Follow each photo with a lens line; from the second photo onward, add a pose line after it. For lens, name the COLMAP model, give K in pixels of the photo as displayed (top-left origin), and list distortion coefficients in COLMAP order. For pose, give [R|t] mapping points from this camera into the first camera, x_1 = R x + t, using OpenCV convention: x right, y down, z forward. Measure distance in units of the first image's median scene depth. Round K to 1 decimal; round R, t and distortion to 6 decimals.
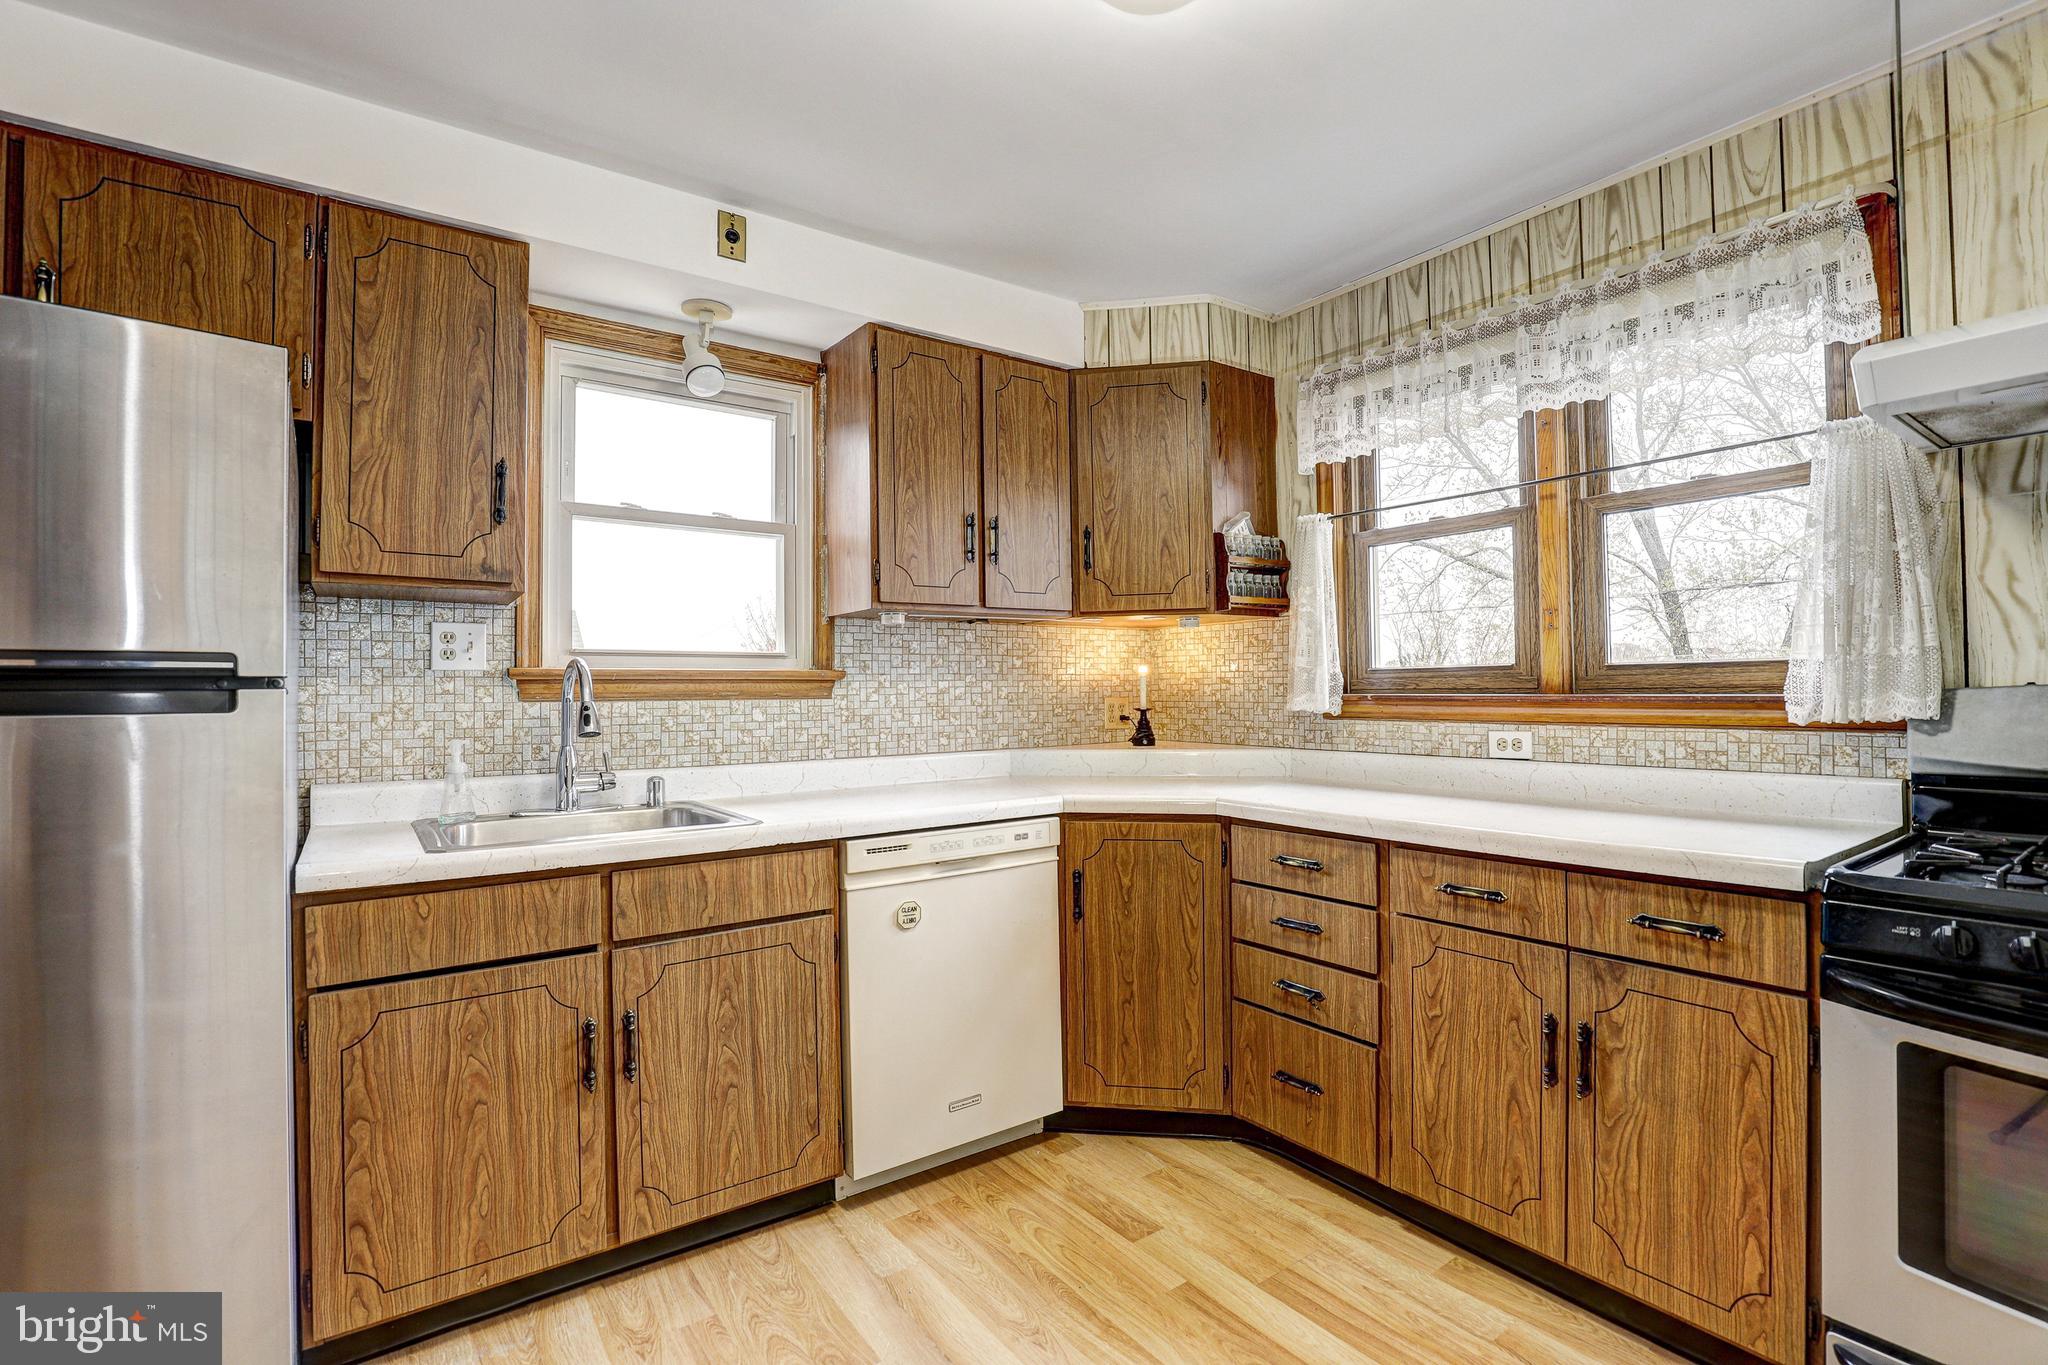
lens RADIAL K [[939.4, 0, 1032.8], [0, 939.4, 680.7], [0, 0, 1]] dist [-0.033535, 0.003607]
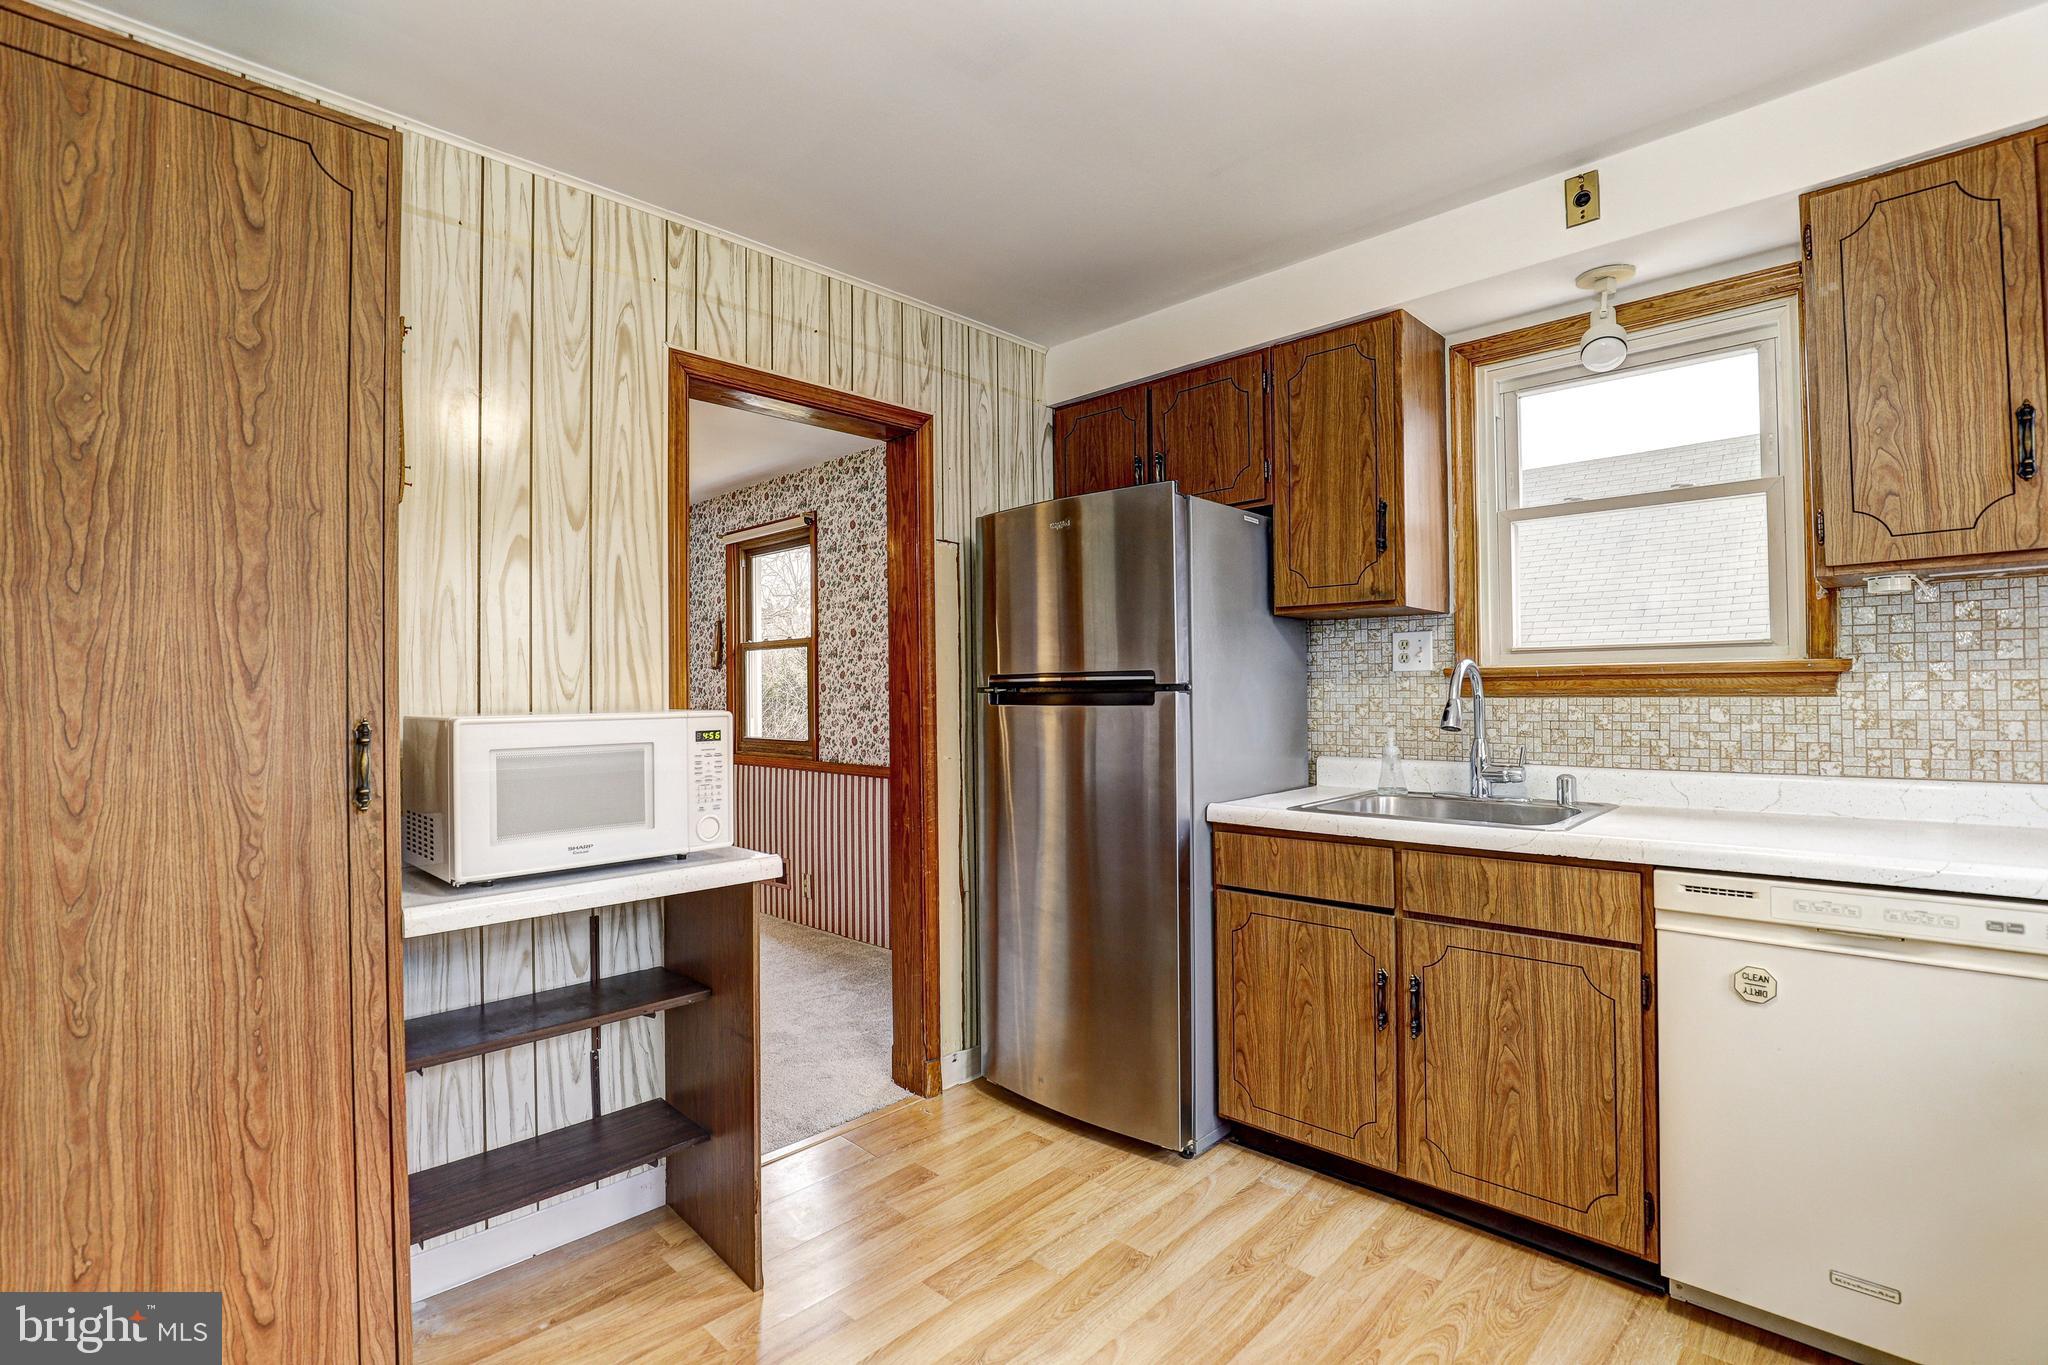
lens RADIAL K [[939.4, 0, 1032.8], [0, 939.4, 680.7], [0, 0, 1]] dist [-0.033535, 0.003607]
pose [[0.179214, -0.003190, -0.983805, 0.500431], [0.023053, 0.999734, 0.000958, -0.011340], [0.983540, -0.022851, 0.179240, 0.296067]]
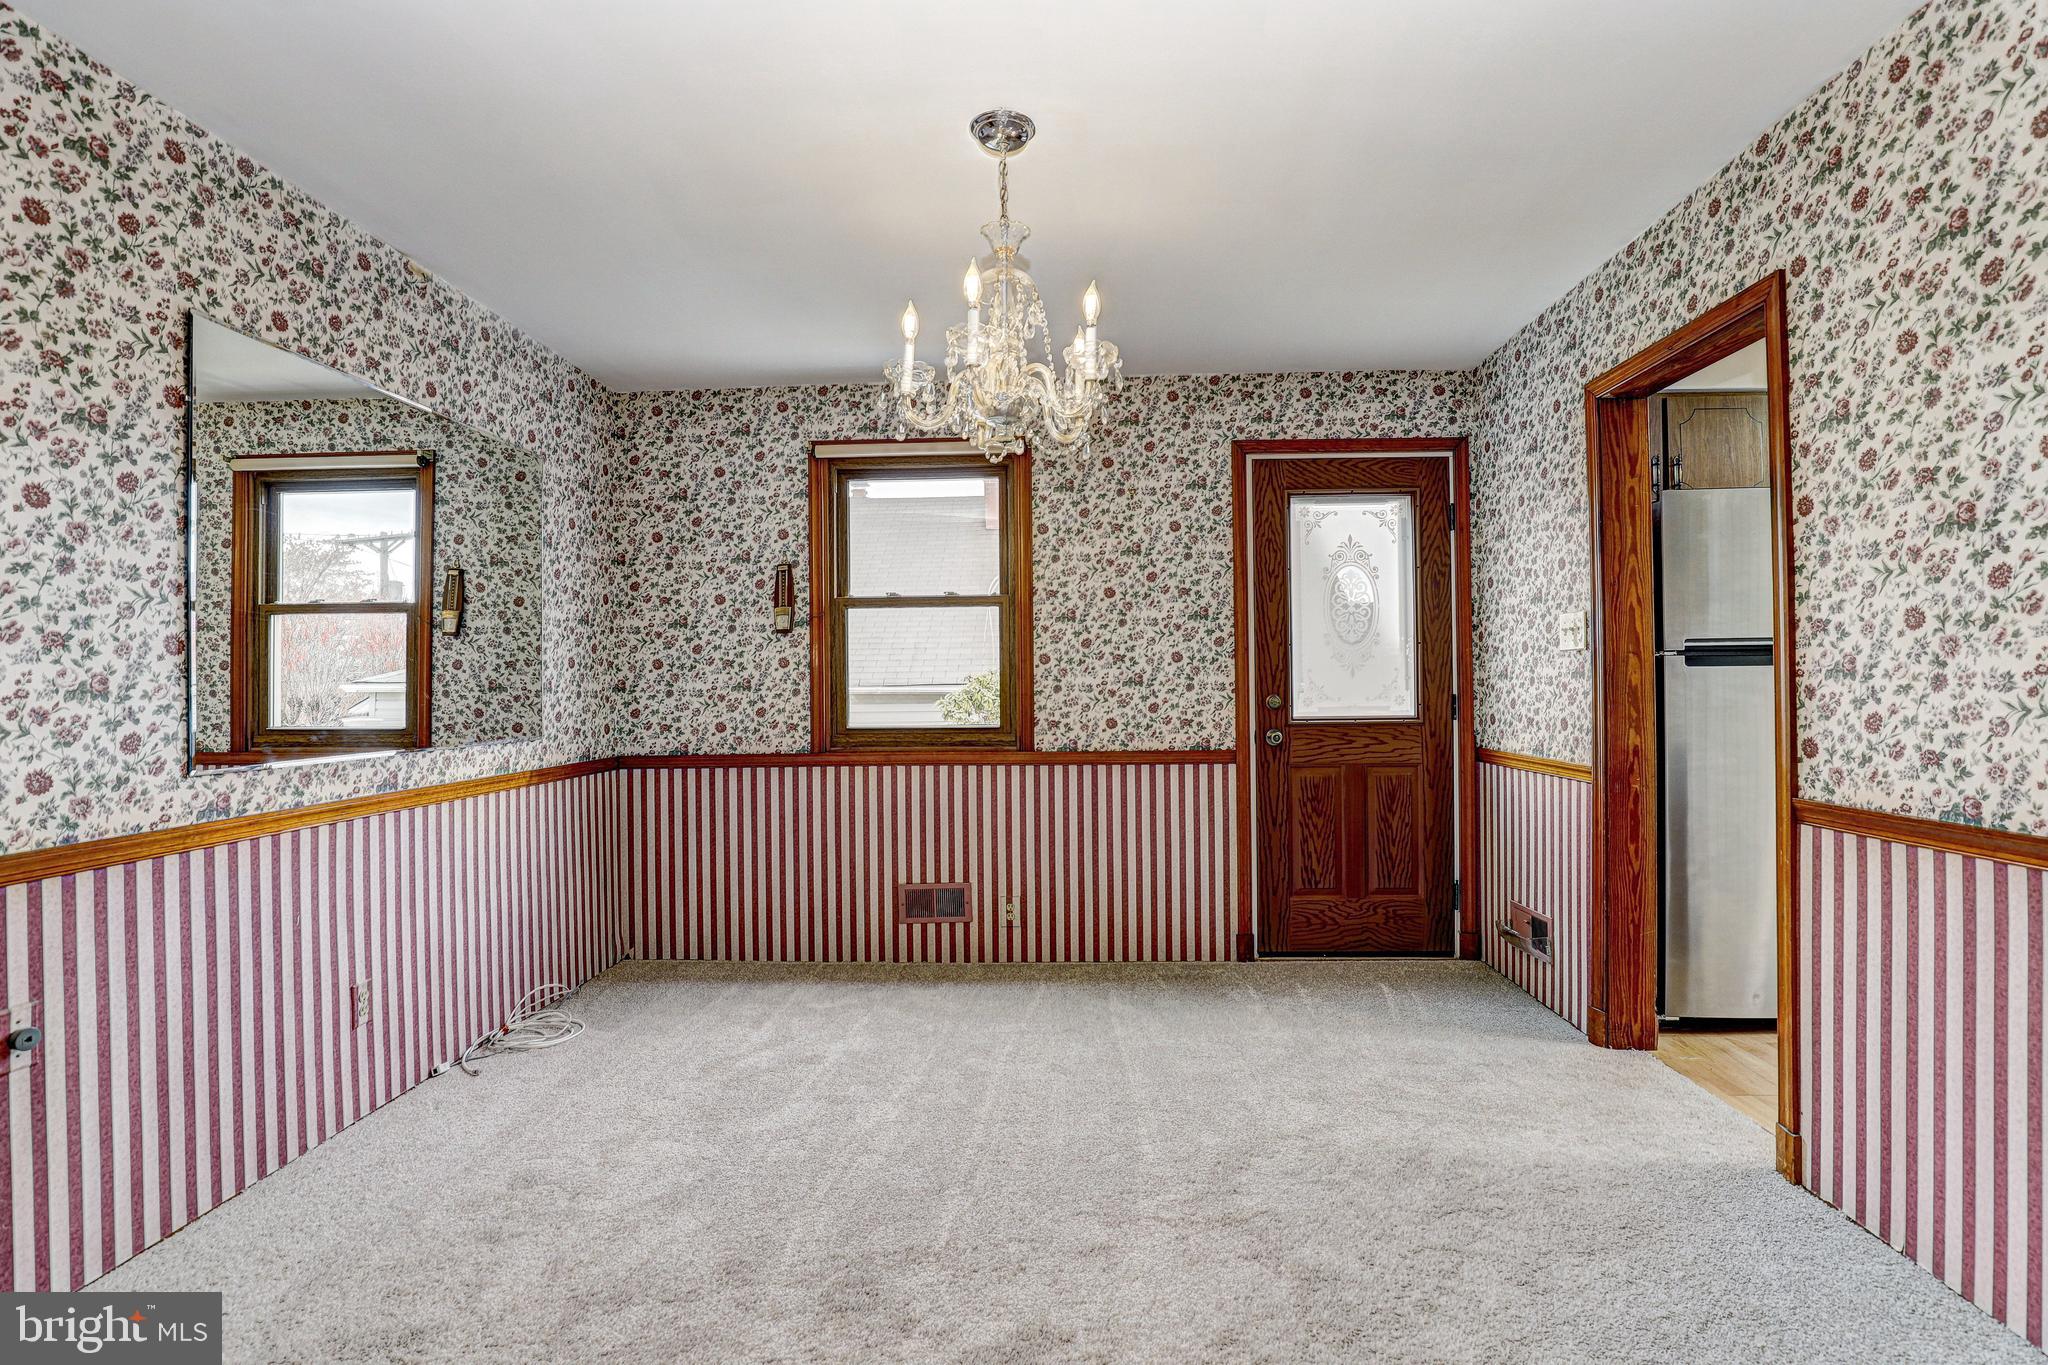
lens RADIAL K [[939.4, 0, 1032.8], [0, 939.4, 680.7], [0, 0, 1]] dist [-0.033535, 0.003607]
pose [[0.781917, -0.001438, -0.623381, -0.668310], [0.011844, 0.999851, 0.012550, 0.014416], [0.623270, -0.017196, 0.781817, -1.182874]]
